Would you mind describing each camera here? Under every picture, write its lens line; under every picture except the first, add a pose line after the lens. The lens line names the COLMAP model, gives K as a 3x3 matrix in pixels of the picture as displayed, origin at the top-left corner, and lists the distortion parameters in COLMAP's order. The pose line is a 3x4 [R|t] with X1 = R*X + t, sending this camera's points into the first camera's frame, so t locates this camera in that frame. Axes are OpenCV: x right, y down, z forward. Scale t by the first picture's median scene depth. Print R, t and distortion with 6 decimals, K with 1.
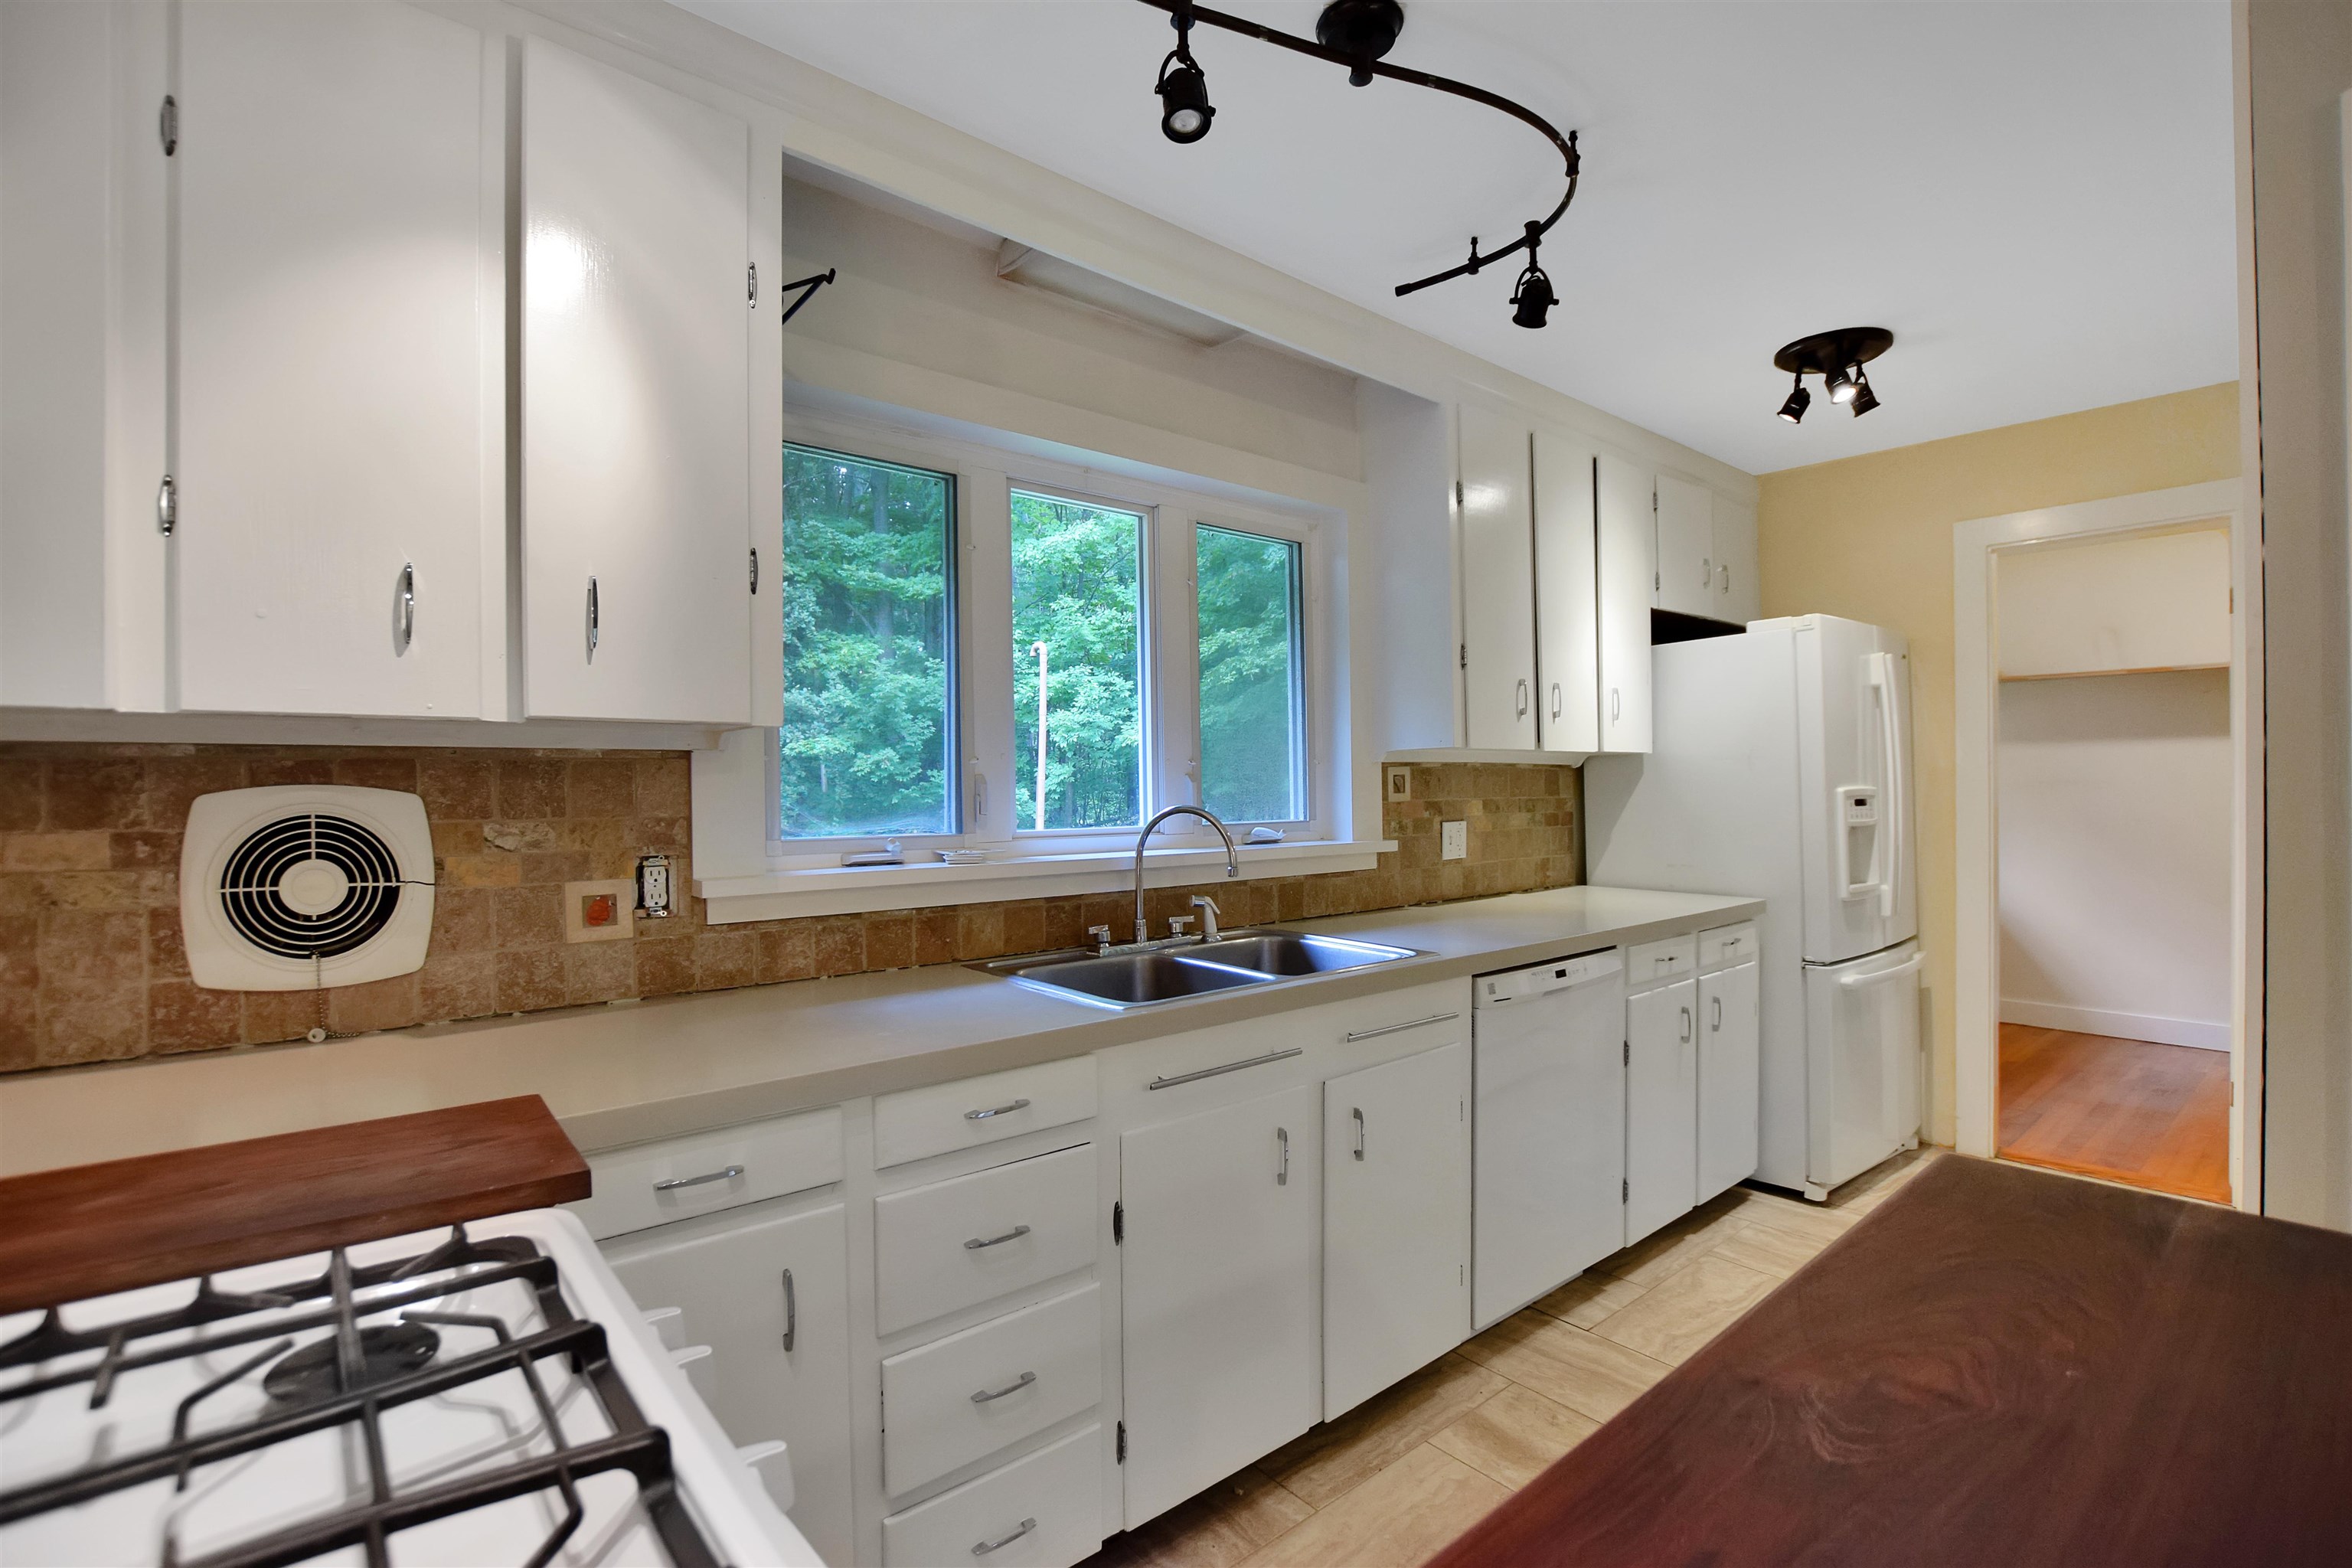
lens RADIAL K [[1059.8, 0, 1169.6], [0, 1059.8, 802.1], [0, 0, 1]] dist [-0.023250, 0.000676]
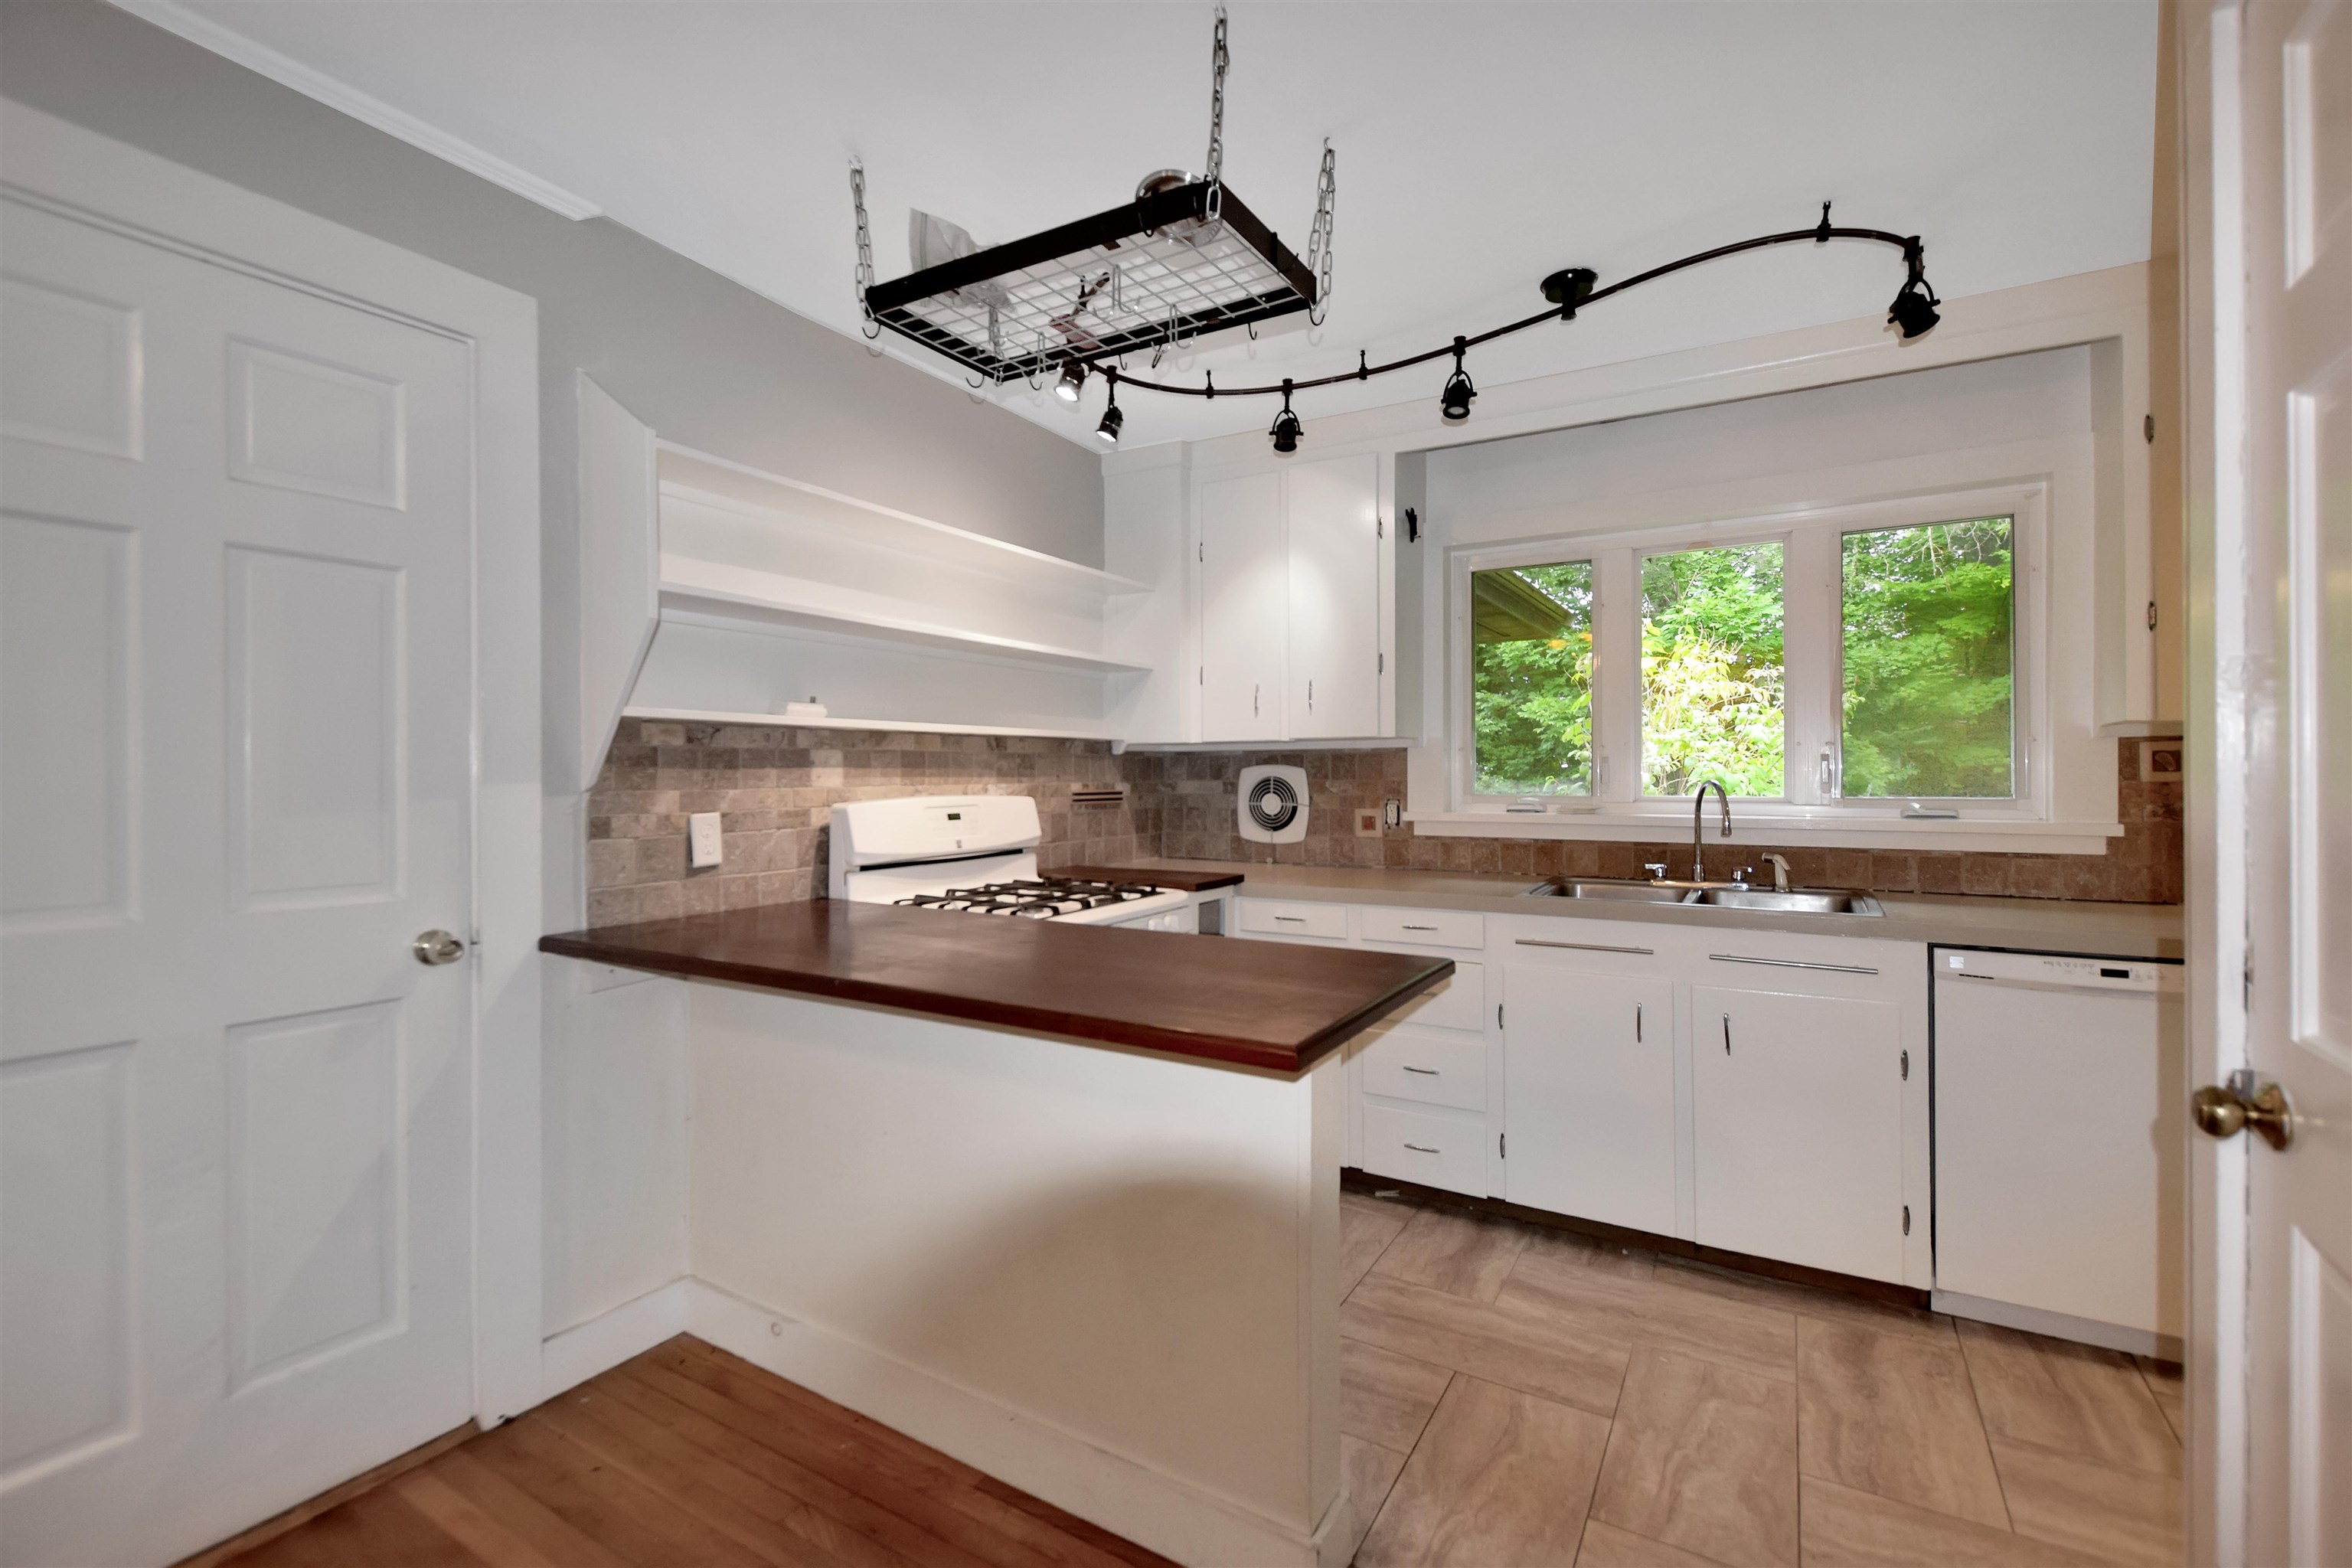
lens RADIAL K [[1015.0, 0, 1183.5], [0, 1015.0, 780.0], [0, 0, 1]] dist [-0.002444, -0.000201]
pose [[0.333316, 0.014388, -0.942705, 1.248771], [-0.009600, 0.999884, 0.011867, -0.006104], [0.942766, 0.005095, 0.333416, -0.048256]]
